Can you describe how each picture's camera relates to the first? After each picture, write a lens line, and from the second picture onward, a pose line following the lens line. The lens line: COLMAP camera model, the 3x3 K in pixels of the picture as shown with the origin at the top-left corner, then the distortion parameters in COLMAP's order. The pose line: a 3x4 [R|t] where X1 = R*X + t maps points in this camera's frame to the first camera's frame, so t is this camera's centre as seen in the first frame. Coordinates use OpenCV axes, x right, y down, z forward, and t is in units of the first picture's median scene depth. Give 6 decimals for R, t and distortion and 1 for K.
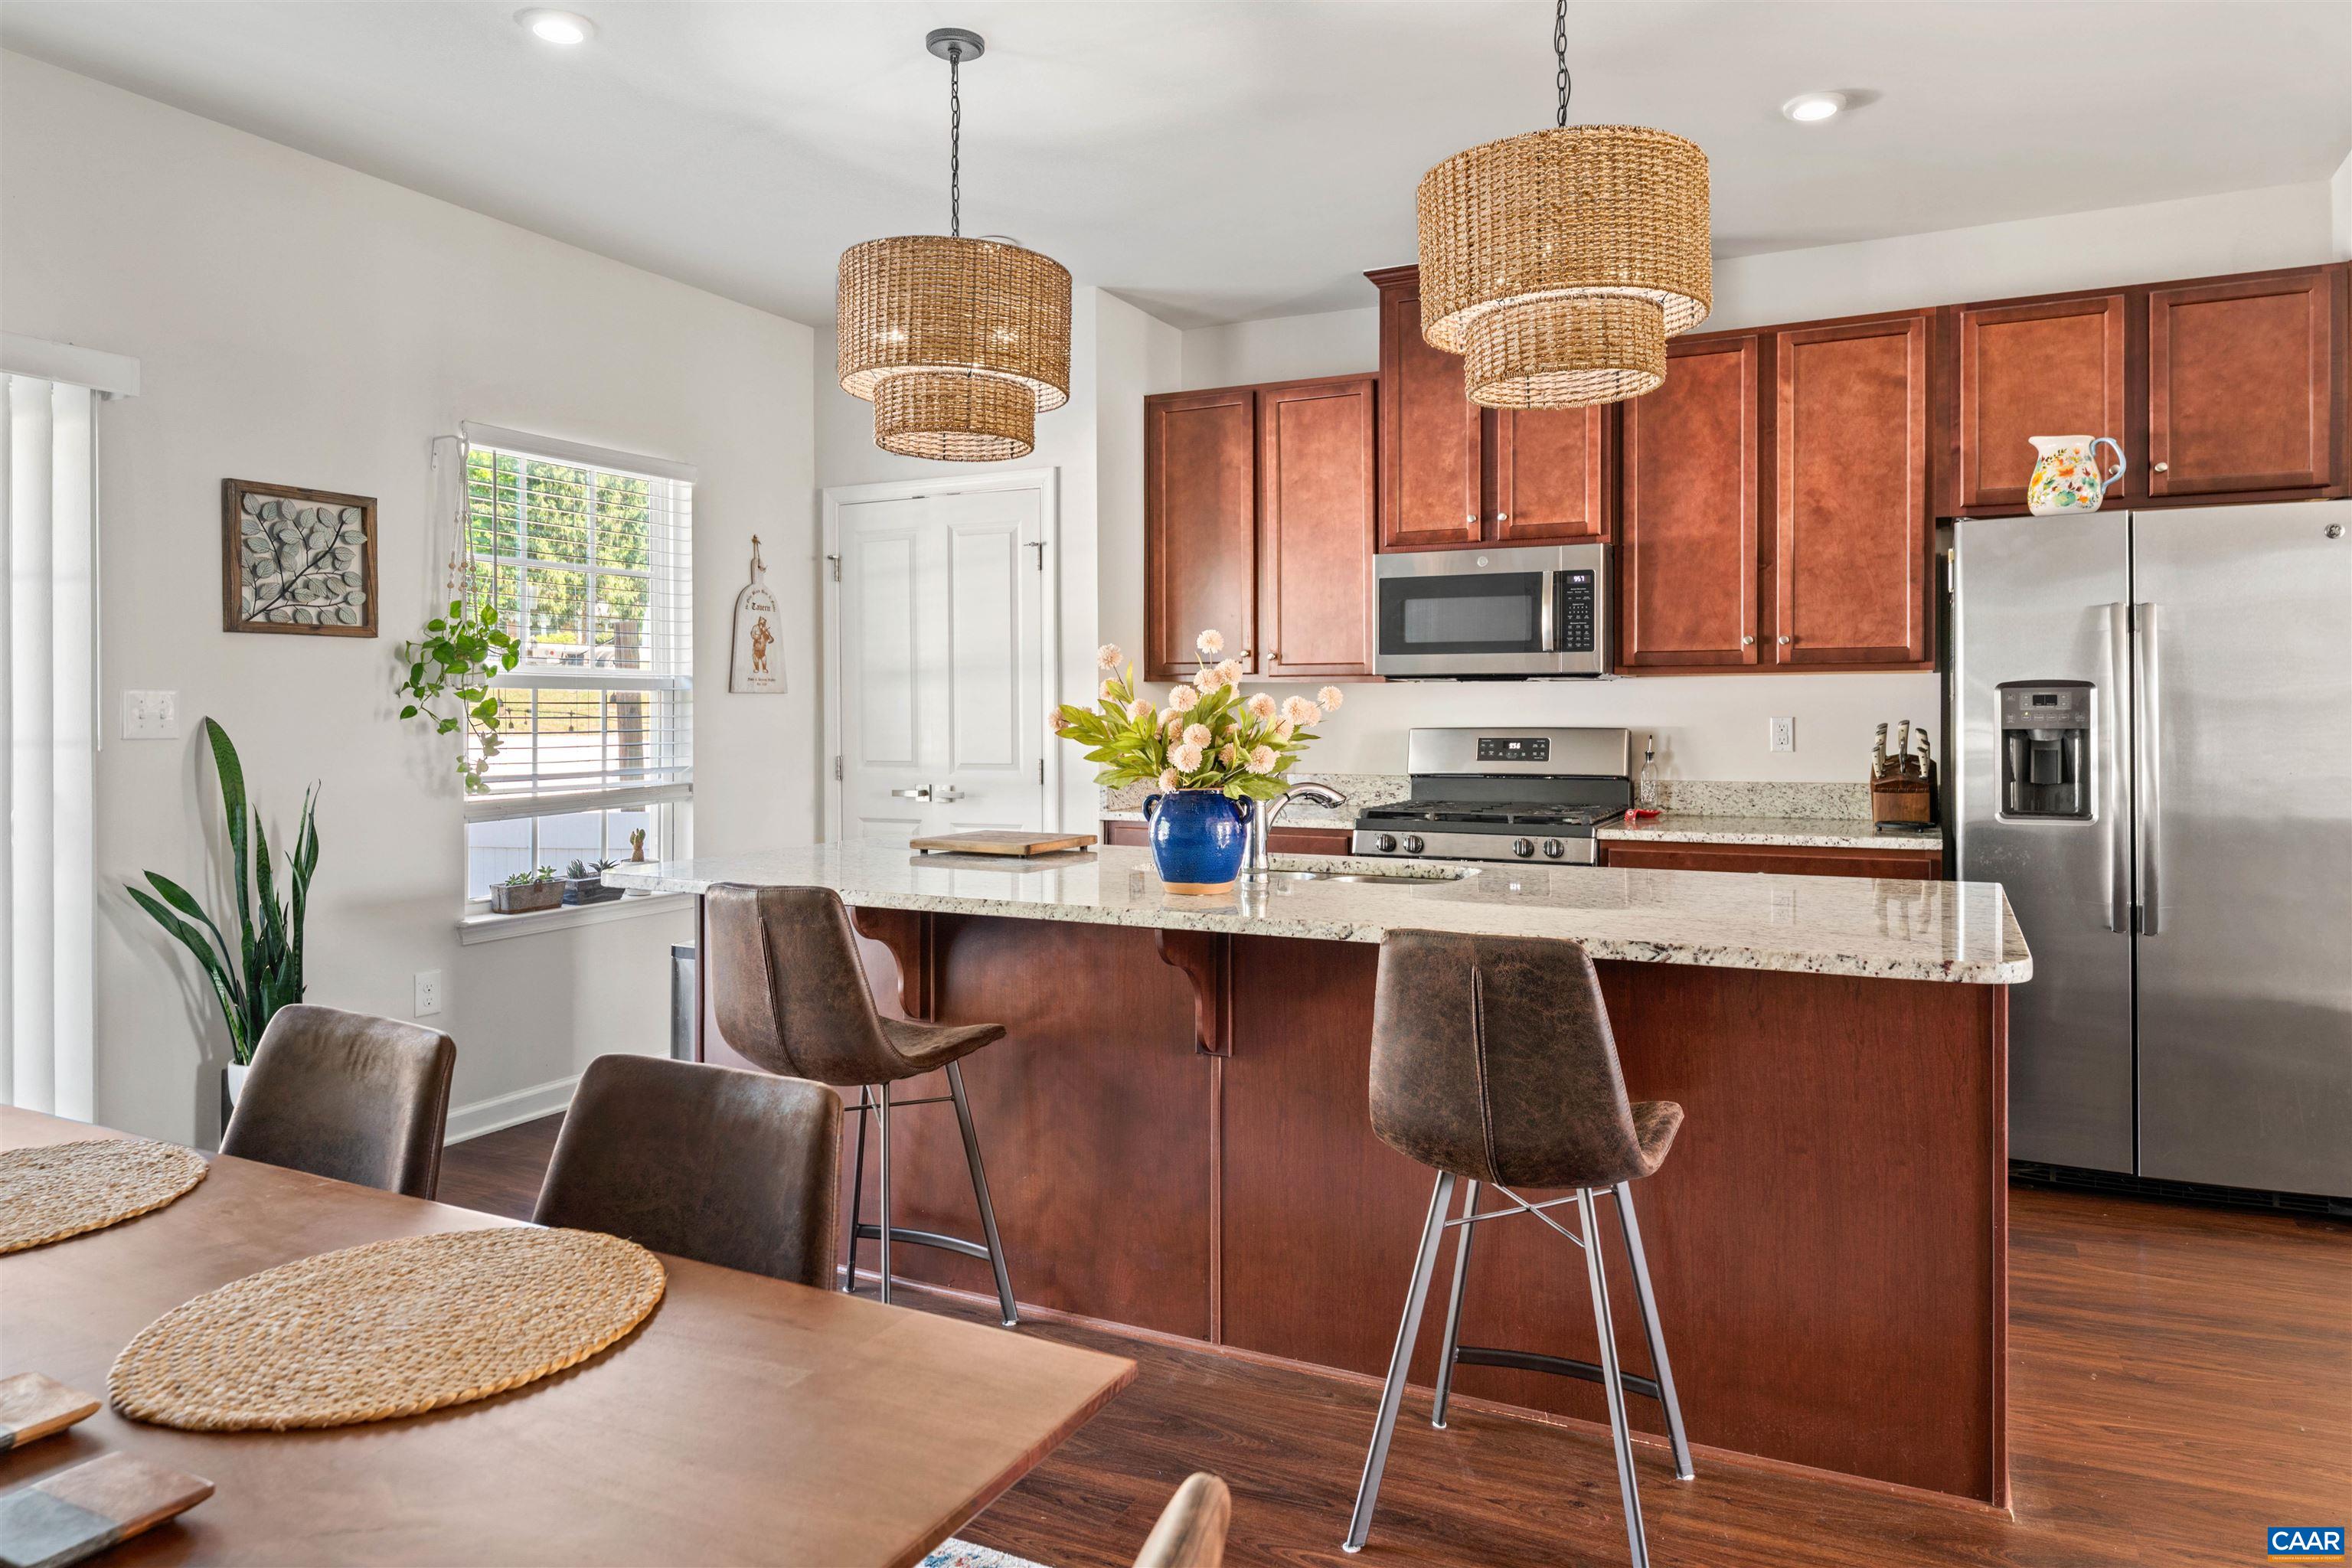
lens RADIAL K [[1390.2, 0, 1254.2], [0, 1390.2, 715.6], [0, 0, 1]] dist [0.001283, 0.000783]
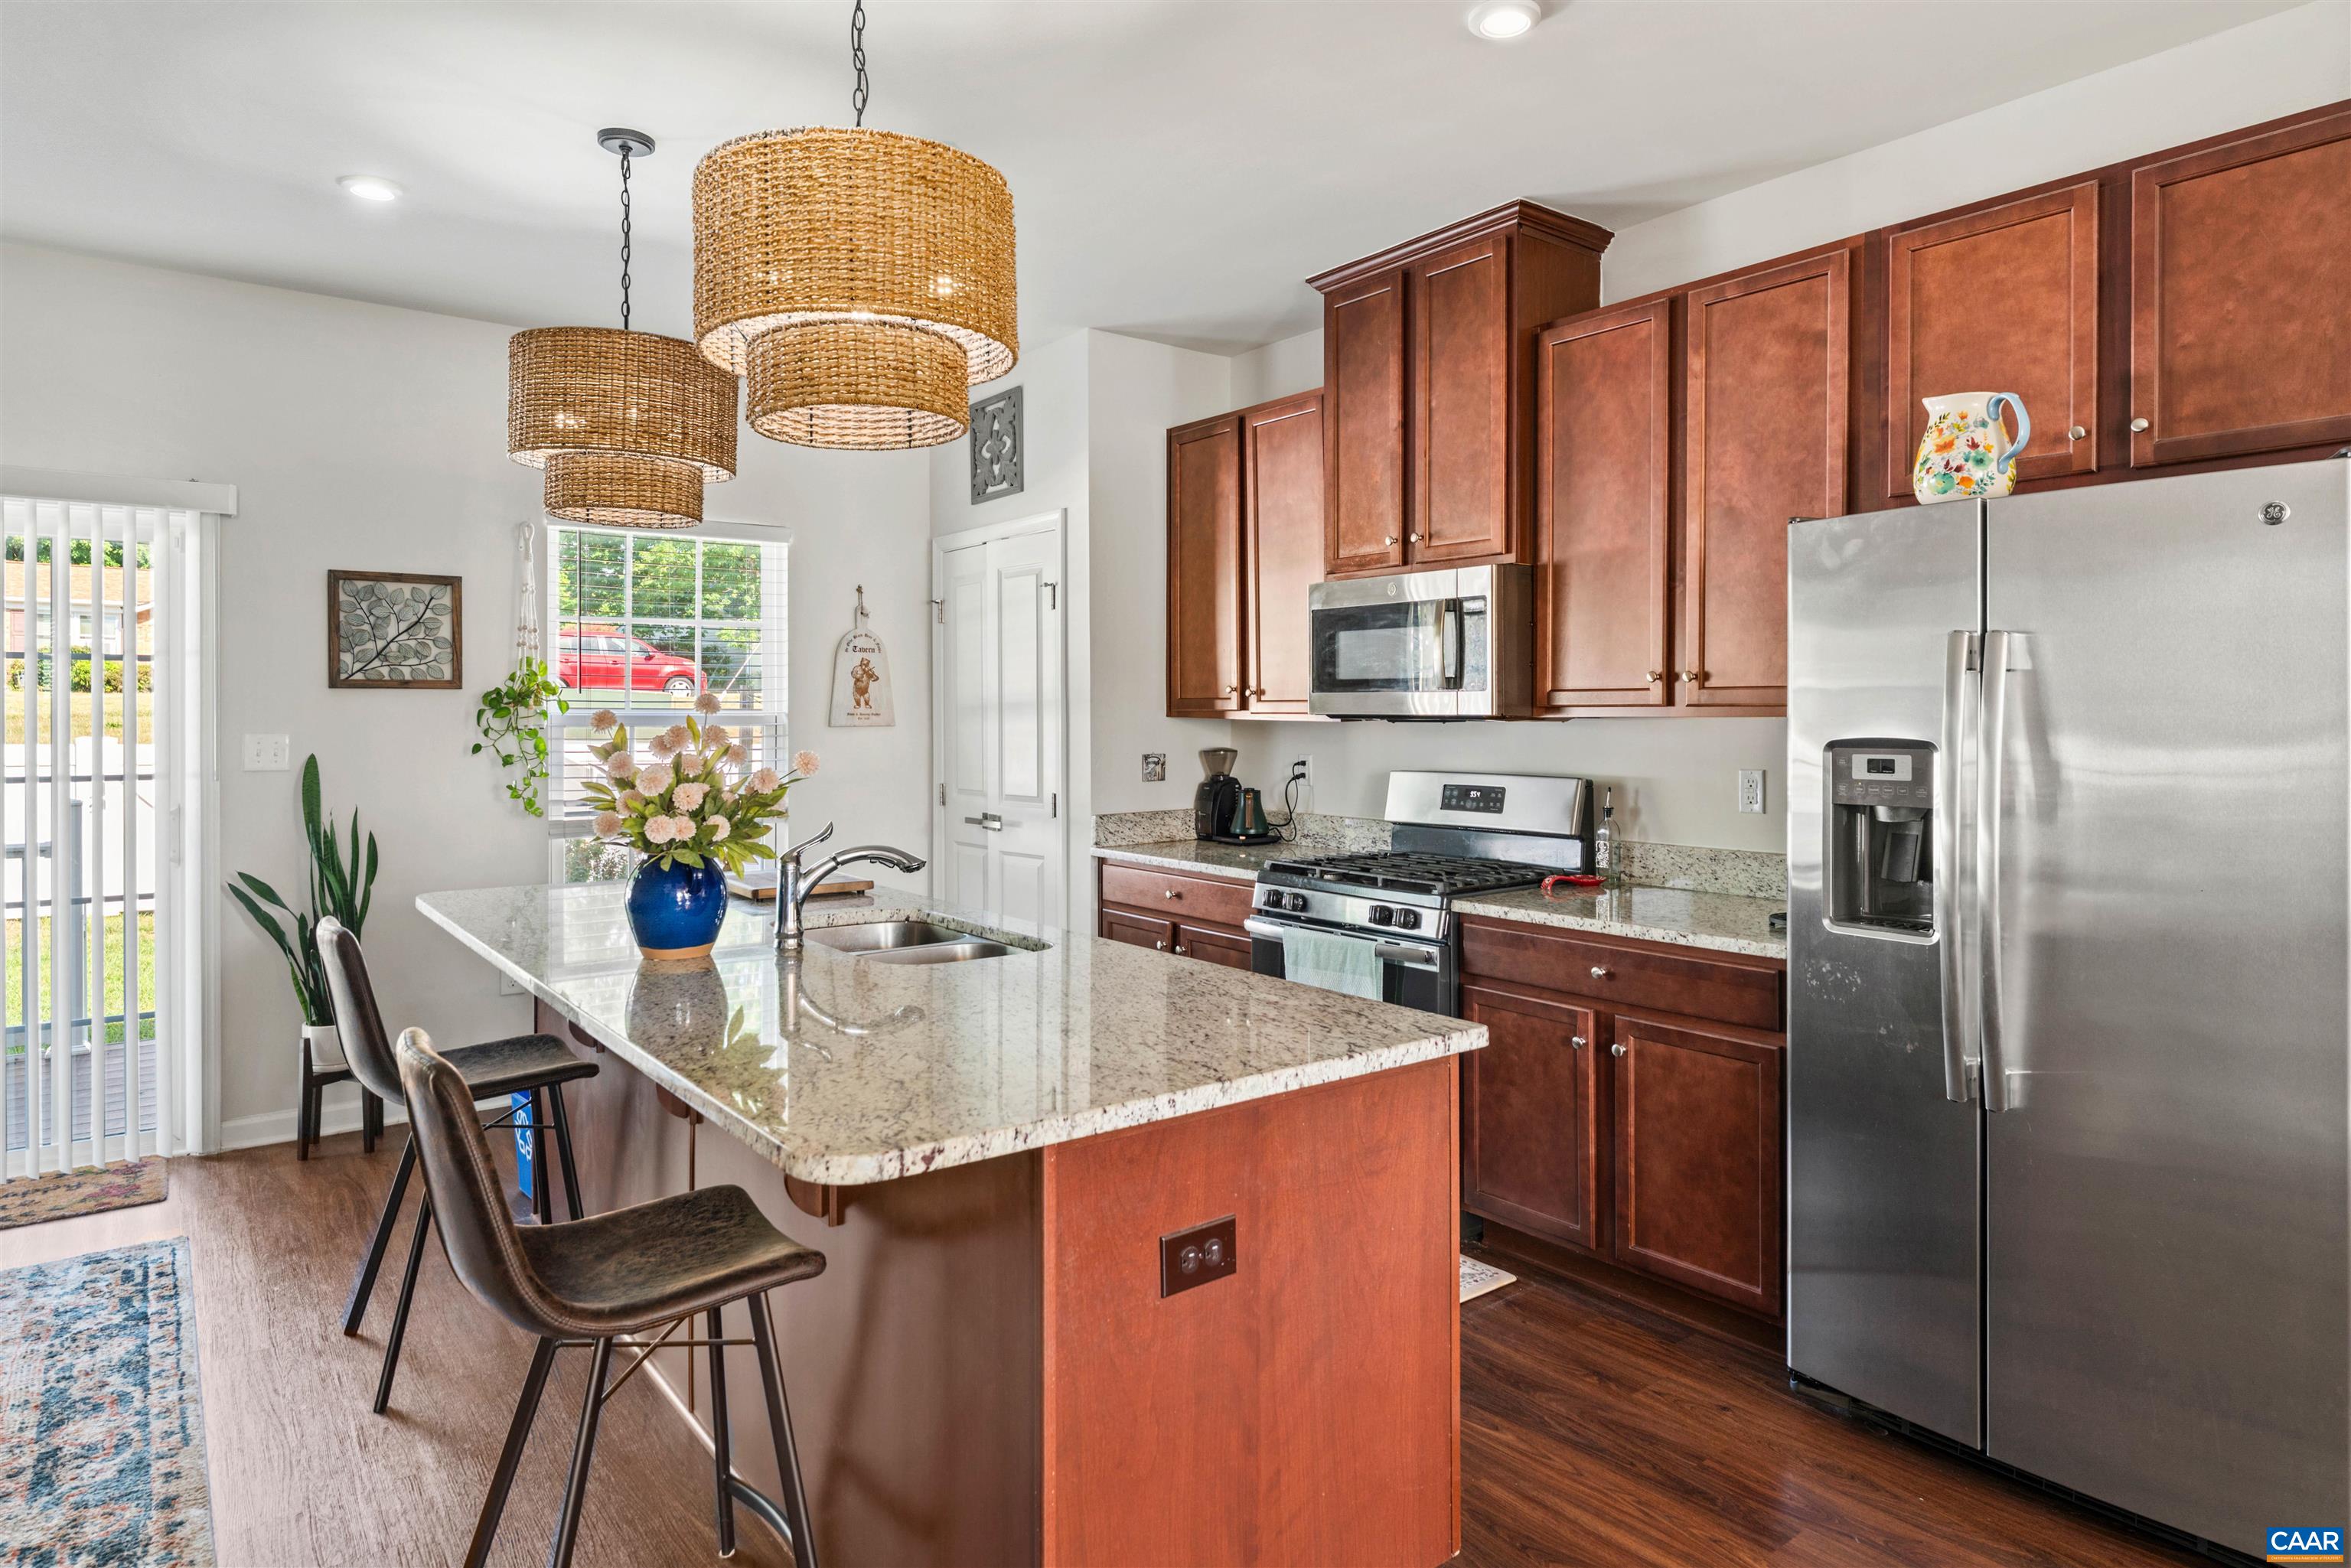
lens RADIAL K [[1342.1, 0, 1226.0], [0, 1342.1, 726.7], [0, 0, 1]] dist [-0.002401, -0.001272]
pose [[0.906073, 0.005365, -0.423088, 0.481189], [-0.003866, 0.999983, 0.004402, -0.028831], [0.423104, -0.002353, 0.906078, 0.195424]]
